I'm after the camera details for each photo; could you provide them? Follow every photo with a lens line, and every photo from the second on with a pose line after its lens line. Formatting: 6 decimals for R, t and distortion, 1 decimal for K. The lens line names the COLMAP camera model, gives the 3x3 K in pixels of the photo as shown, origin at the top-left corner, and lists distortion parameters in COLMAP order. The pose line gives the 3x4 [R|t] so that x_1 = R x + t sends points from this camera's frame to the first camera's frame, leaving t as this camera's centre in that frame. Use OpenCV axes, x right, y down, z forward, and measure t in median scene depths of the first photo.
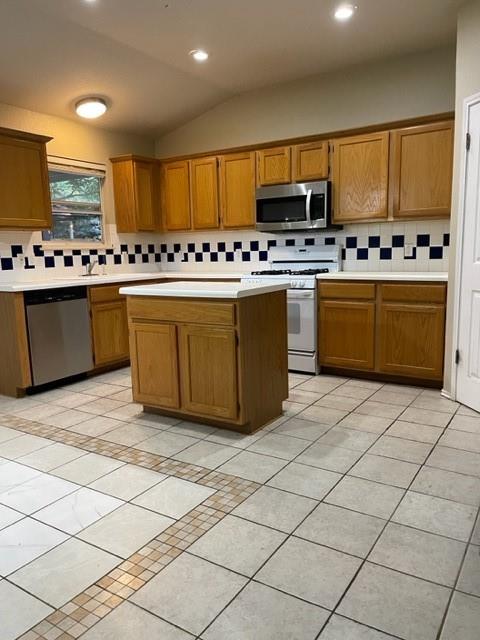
lens RADIAL K [[485.9, 0, 240.0], [0, 485.9, 320.0], [0, 0, 1]] dist [0.002612, -0.002487]
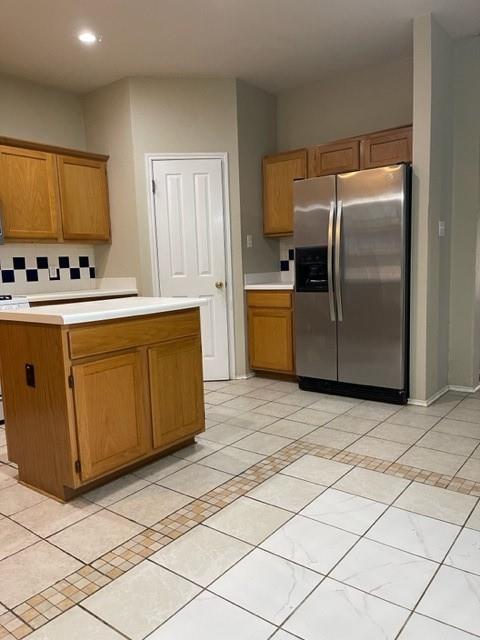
lens RADIAL K [[484.6, 0, 233.6], [0, 484.6, 322.2], [0, 0, 1]] dist [0.059173, -0.070393]
pose [[0.101582, -0.104084, 0.989367, -0.947745], [0.177650, 0.980424, 0.084904, -0.083440], [-0.978837, 0.167137, 0.118084, 0.751579]]
